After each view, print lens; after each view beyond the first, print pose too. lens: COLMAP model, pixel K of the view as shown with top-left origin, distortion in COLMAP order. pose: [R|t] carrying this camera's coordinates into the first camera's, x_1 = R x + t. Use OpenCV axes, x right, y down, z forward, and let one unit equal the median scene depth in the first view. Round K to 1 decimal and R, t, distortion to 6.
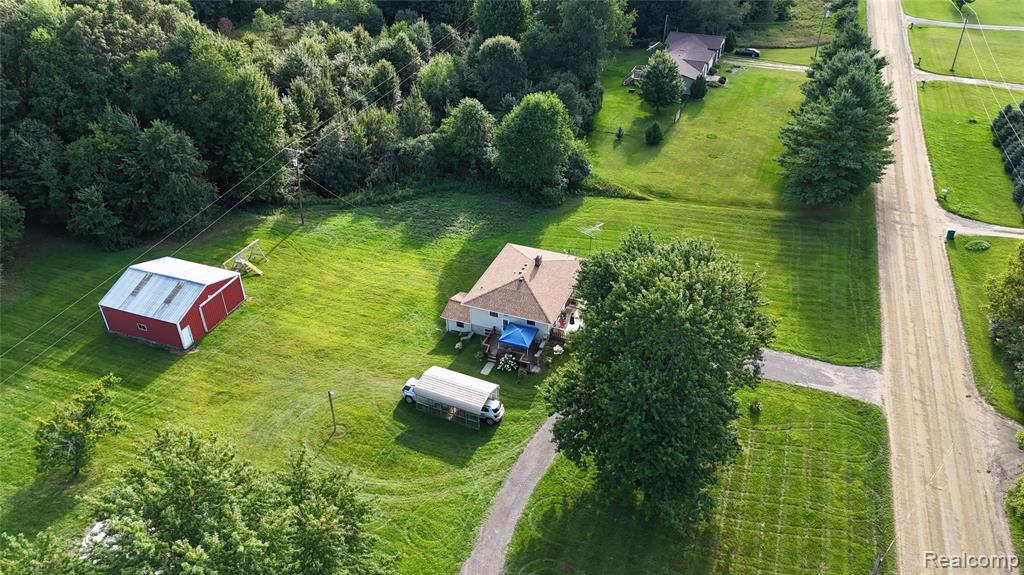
lens RADIAL K [[749.4, 0, 512.0], [0, 749.4, 287.5], [0, 0, 1]] dist [0.104796, -0.115003]
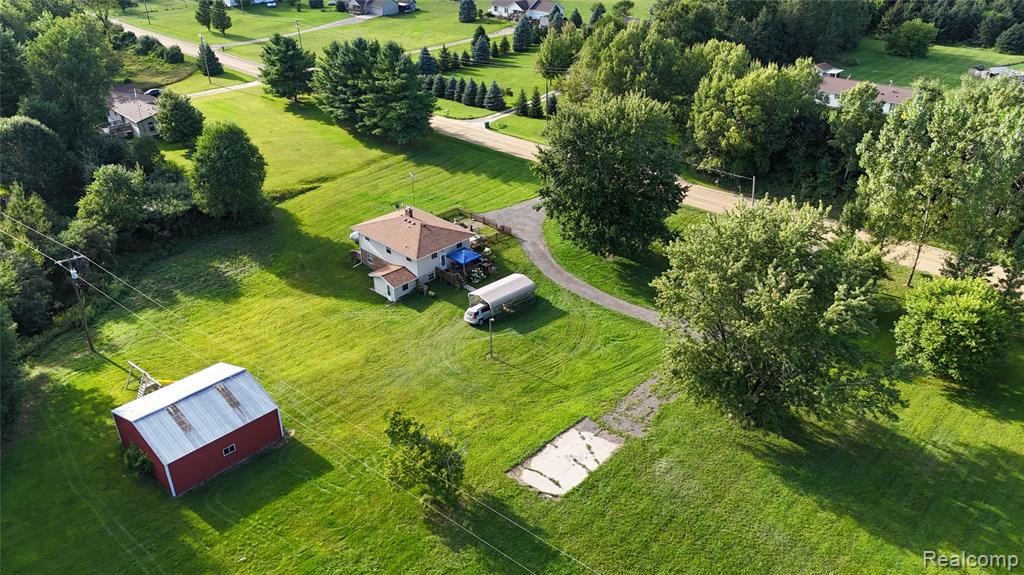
lens RADIAL K [[749.4, 0, 512.0], [0, 749.4, 287.5], [0, 0, 1]] dist [0.104796, -0.115003]
pose [[0.393709, -0.446009, 0.803784, -0.890274], [0.516087, 0.830839, 0.208232, -0.099372], [-0.760688, 0.332840, 0.557288, 0.249046]]
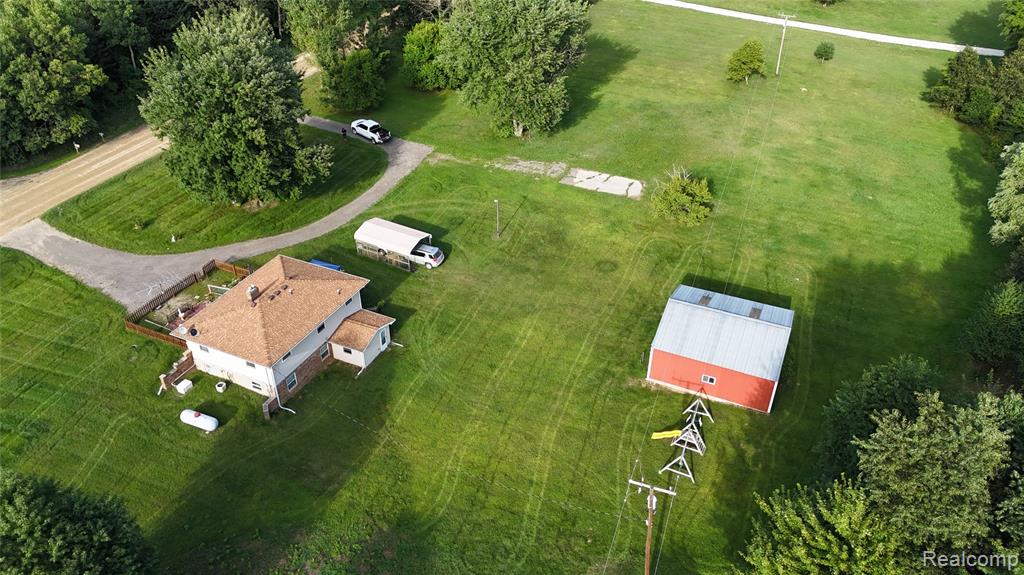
lens RADIAL K [[749.4, 0, 512.0], [0, 749.4, 287.5], [0, 0, 1]] dist [0.085911, -0.076349]
pose [[-0.997744, -0.045575, 0.049295, -0.258835], [0.028931, 0.370714, 0.928296, -0.734378], [-0.060581, 0.927628, -0.368559, 1.240794]]
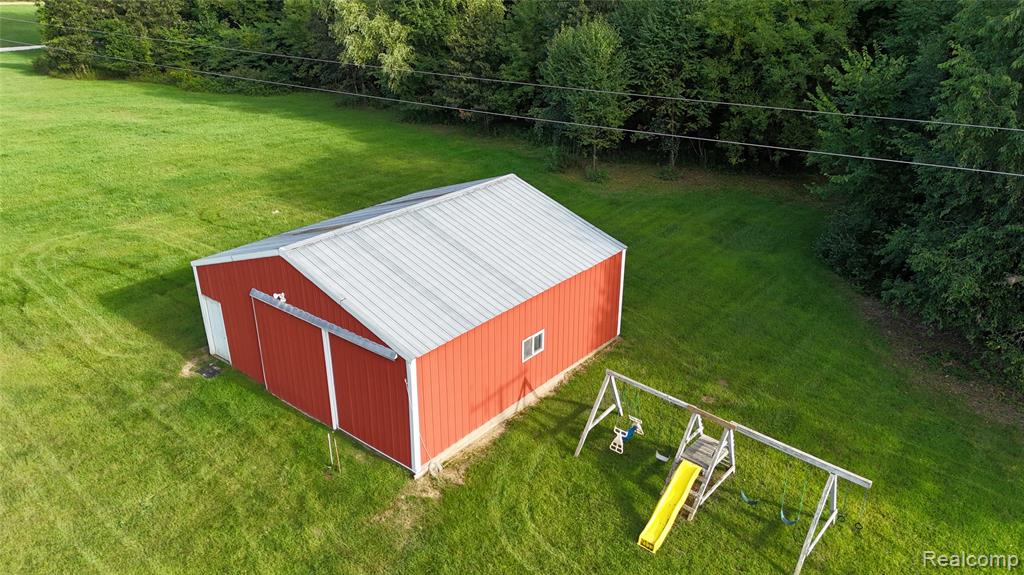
lens RADIAL K [[749.4, 0, 512.0], [0, 749.4, 287.5], [0, 0, 1]] dist [0.104796, -0.115003]
pose [[-0.331238, 0.385055, -0.861402, -0.188653], [-0.522043, 0.685687, 0.507252, -0.162088], [0.785973, 0.617710, -0.026111, 1.029944]]
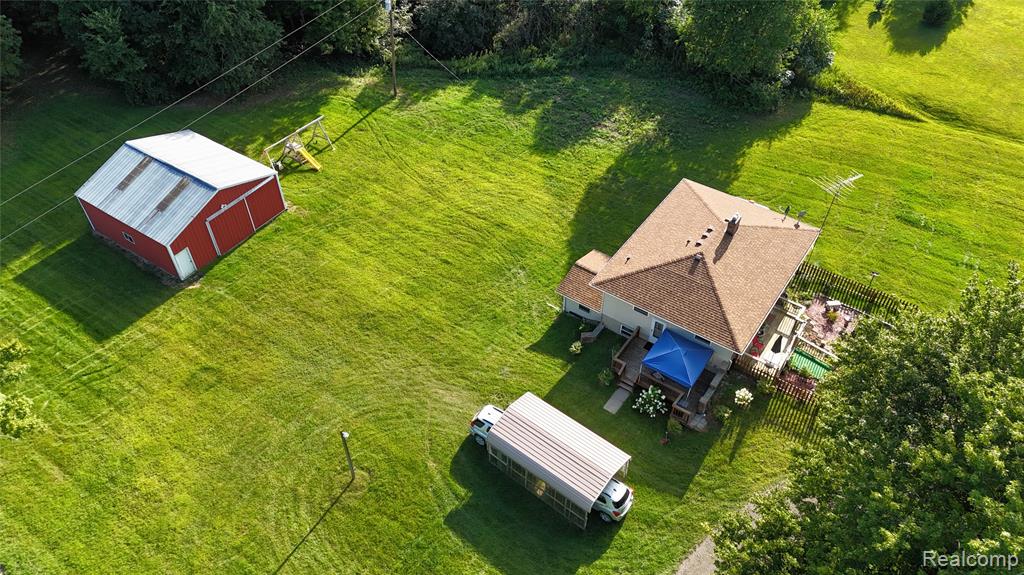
lens RADIAL K [[749.4, 0, 512.0], [0, 749.4, 287.5], [0, 0, 1]] dist [0.104796, -0.115003]
pose [[0.972002, 0.166865, -0.165431, -0.026792], [-0.131851, 0.970093, 0.203800, -0.085690], [0.194490, -0.176281, 0.964934, 0.375565]]
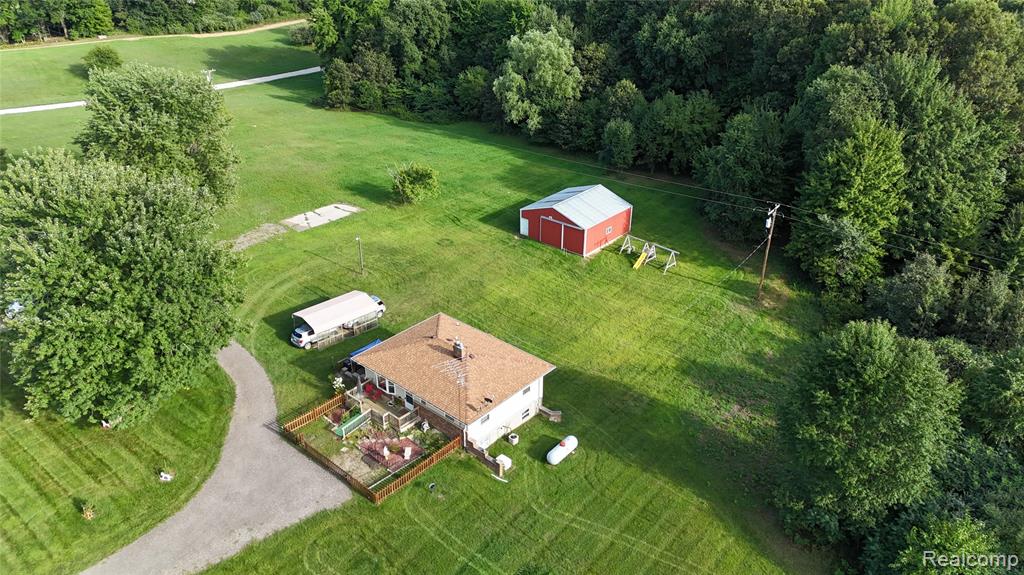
lens RADIAL K [[749.4, 0, 512.0], [0, 749.4, 287.5], [0, 0, 1]] dist [0.104796, -0.115003]
pose [[-0.347302, 0.431355, -0.832655, 0.584135], [-0.522385, 0.648404, 0.553792, -0.495024], [0.778778, 0.627300, 0.000141, 0.983782]]
